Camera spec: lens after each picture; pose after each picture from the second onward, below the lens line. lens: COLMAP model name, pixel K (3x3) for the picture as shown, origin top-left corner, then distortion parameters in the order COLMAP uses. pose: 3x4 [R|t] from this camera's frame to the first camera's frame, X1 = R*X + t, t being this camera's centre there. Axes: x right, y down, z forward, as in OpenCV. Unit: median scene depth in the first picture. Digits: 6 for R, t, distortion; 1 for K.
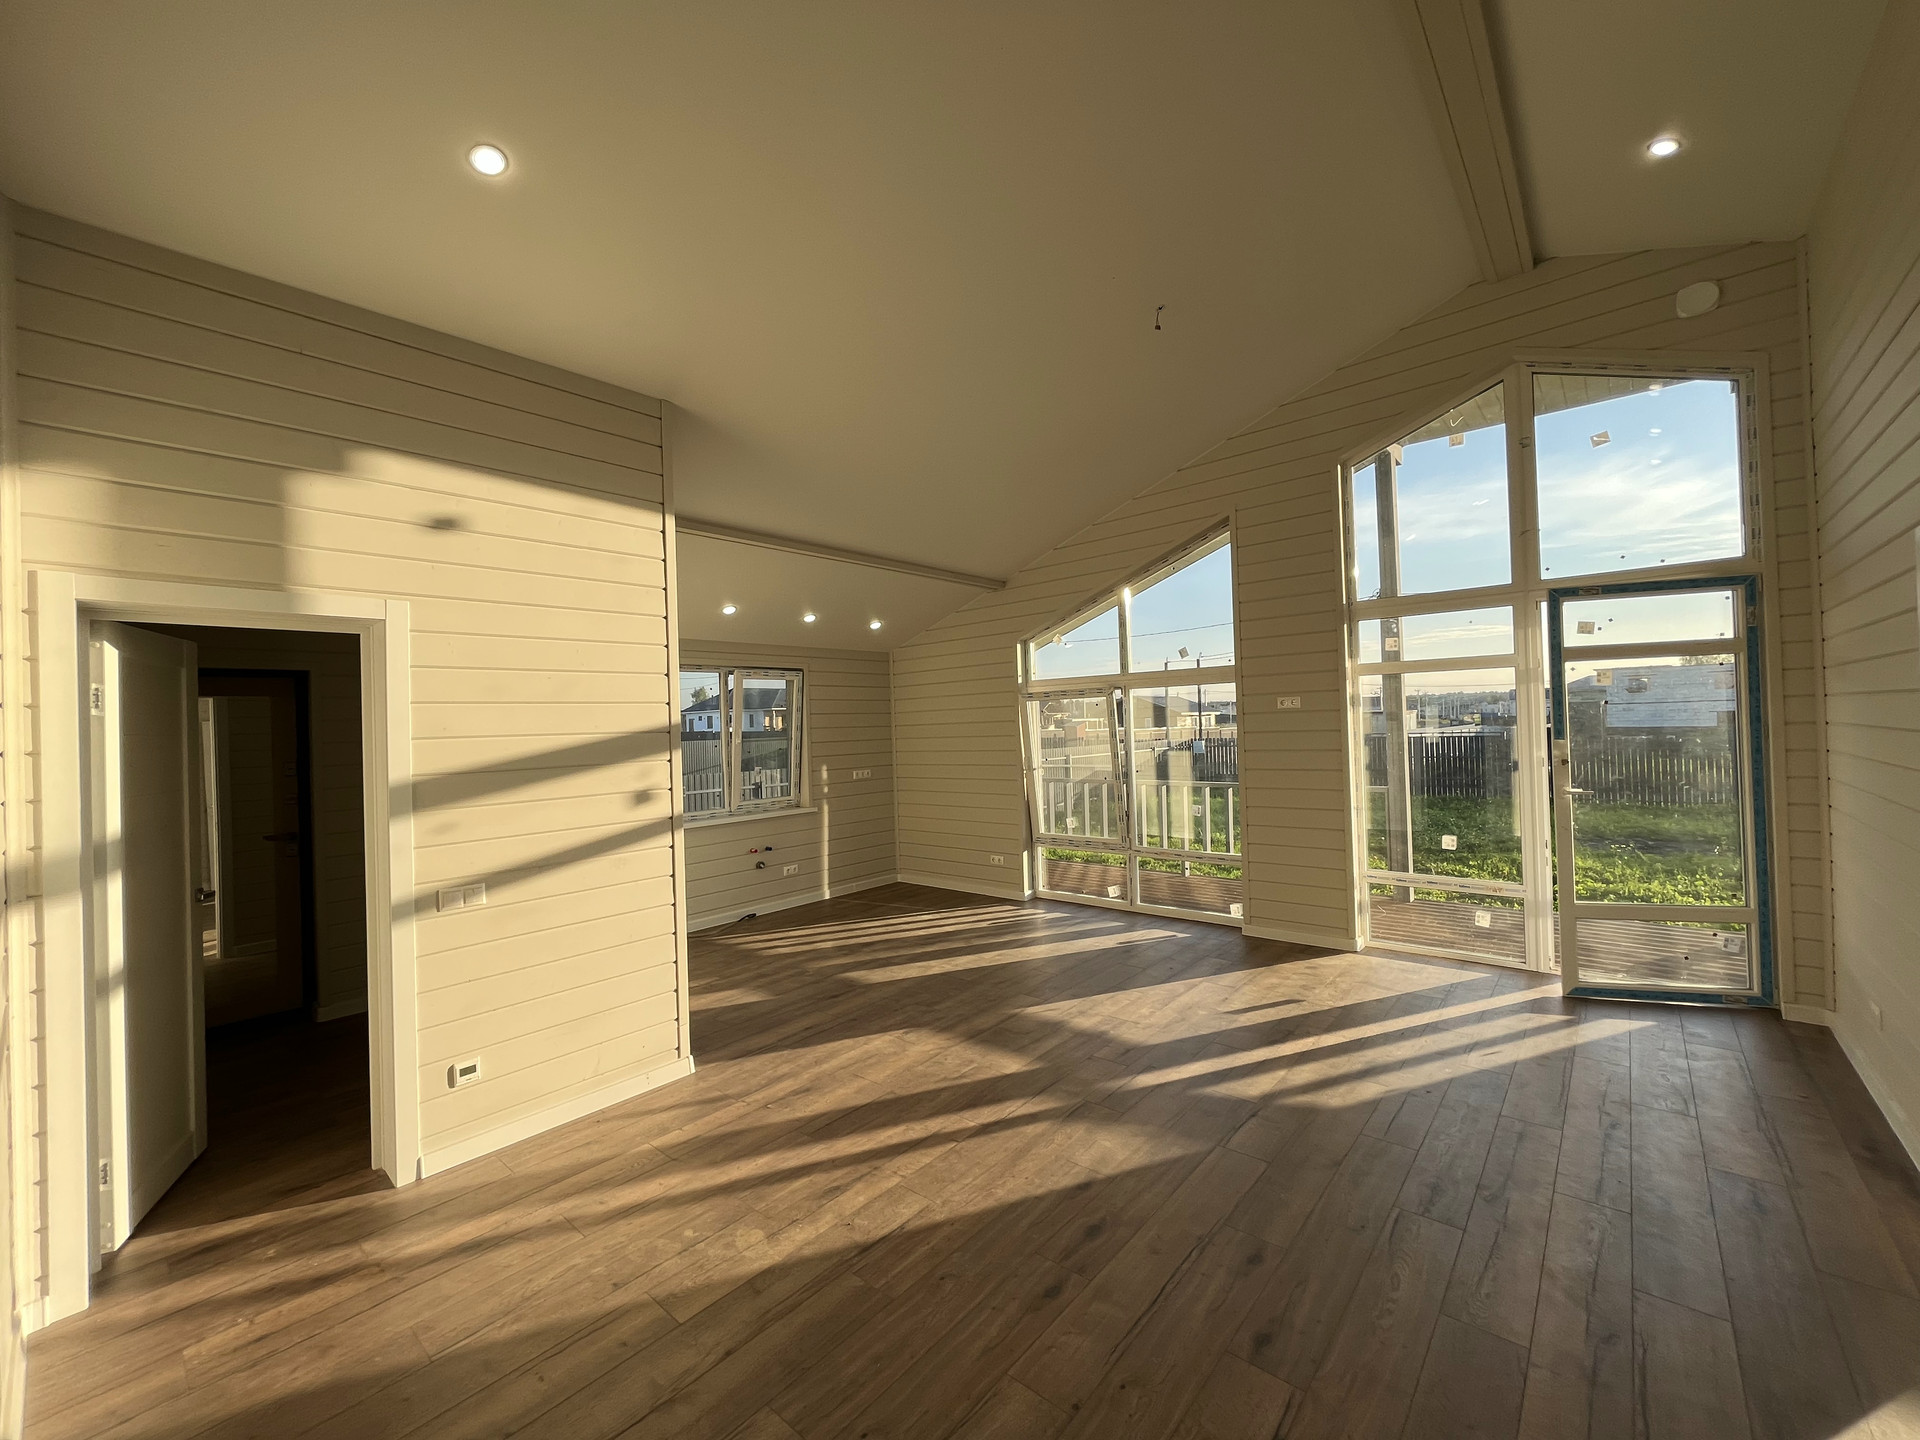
lens RADIAL K [[775.7, 0, 954.4], [0, 775.7, 719.4], [0, 0, 1]] dist [-0.001392, -0.000419]
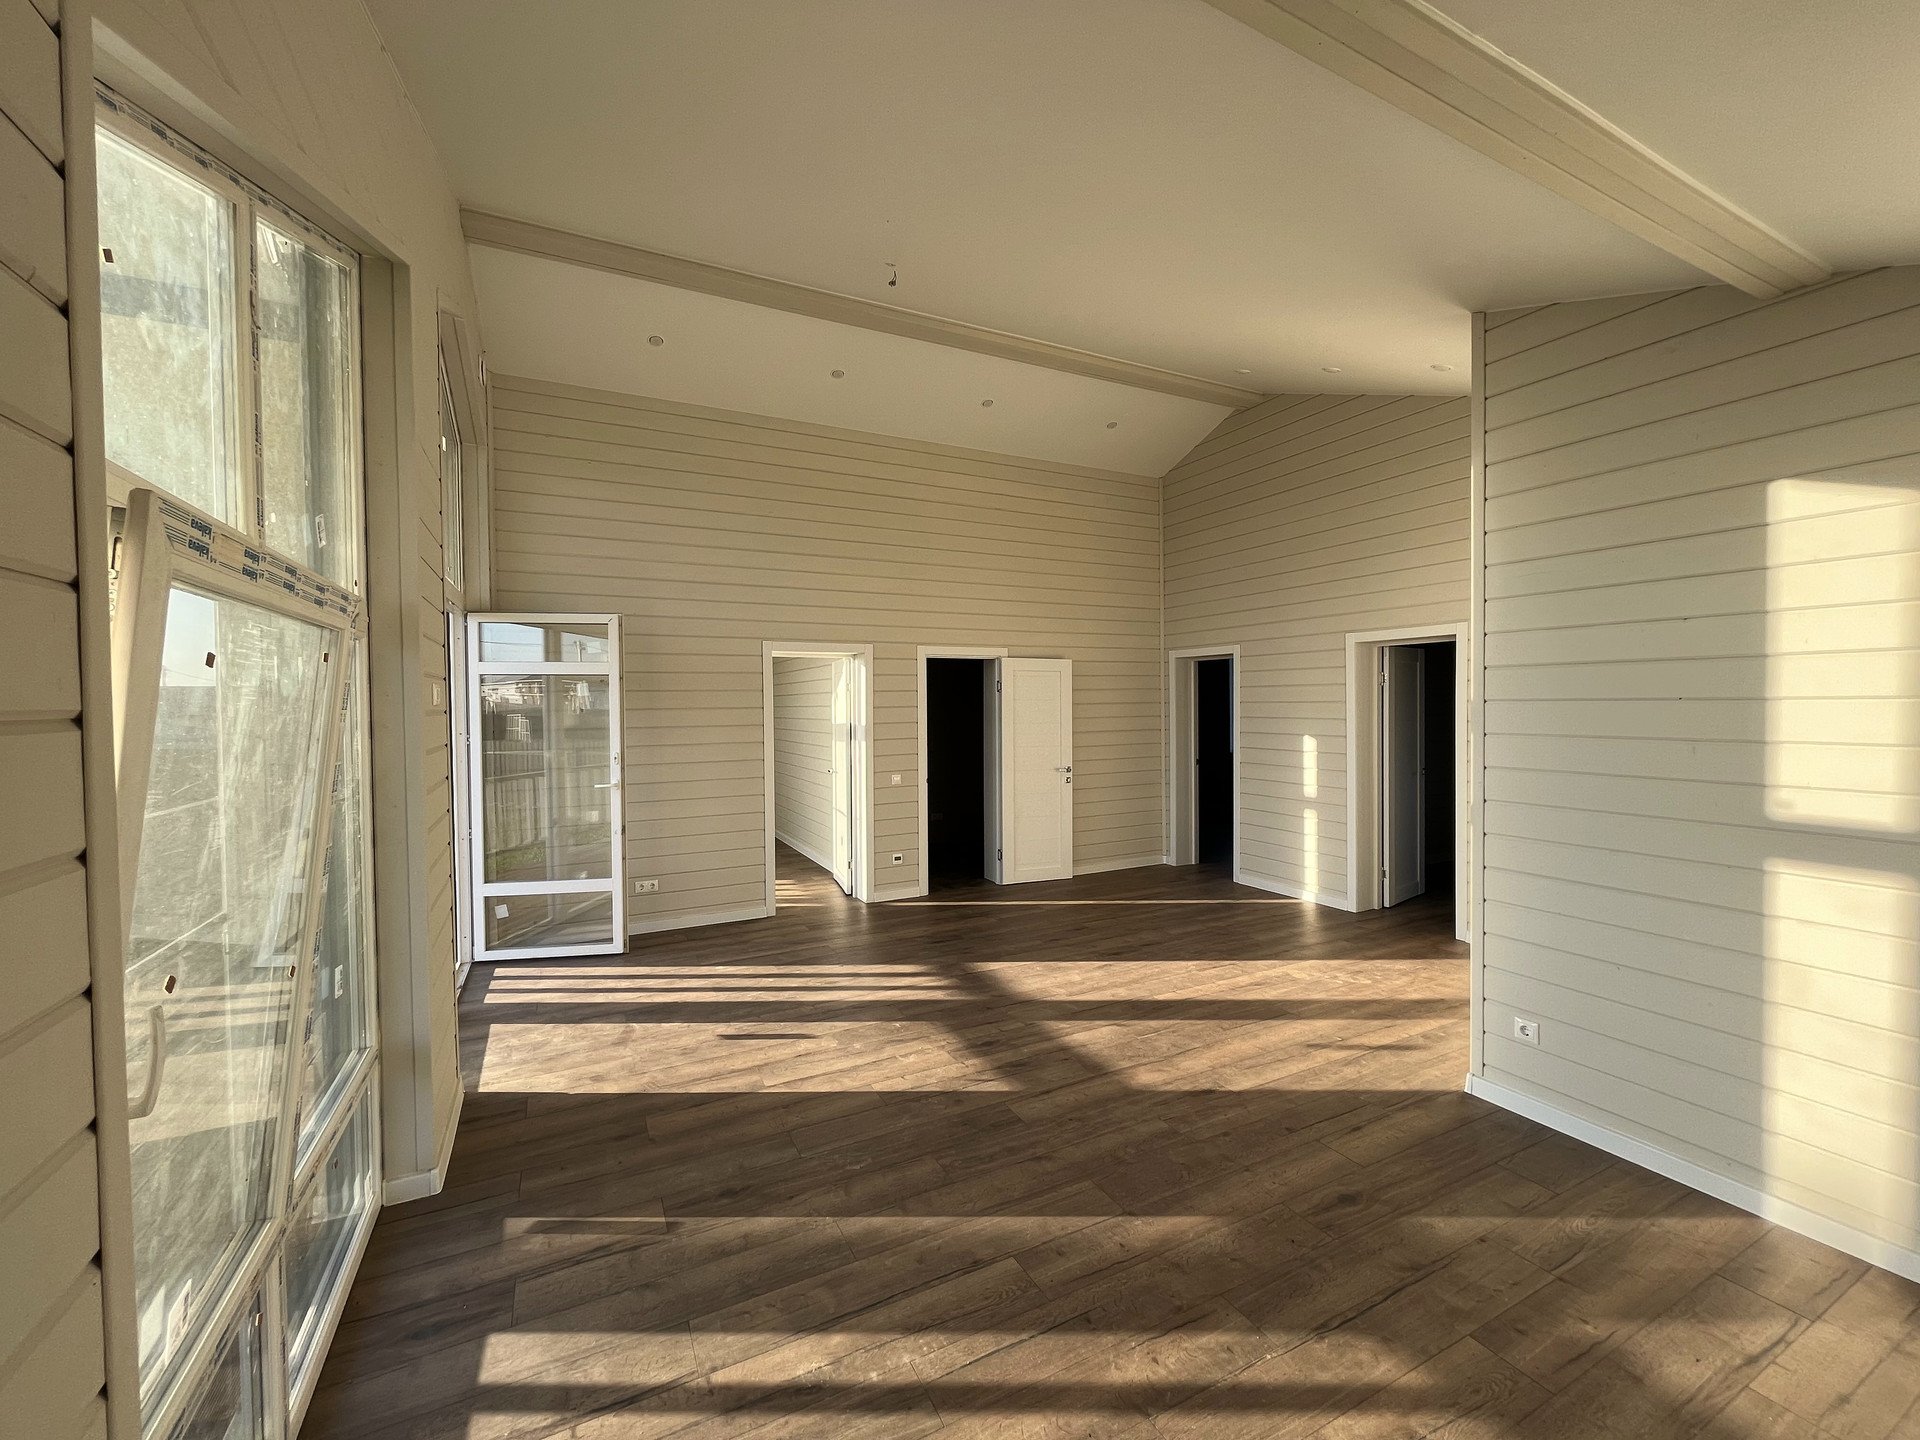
lens RADIAL K [[775.7, 0, 954.4], [0, 775.7, 719.4], [0, 0, 1]] dist [-0.001392, -0.000419]
pose [[-0.924754, 0.036867, 0.378776, -0.128488], [0.039955, 0.999201, 0.000292, 0.011739], [-0.378462, 0.015404, -0.925488, 1.739964]]
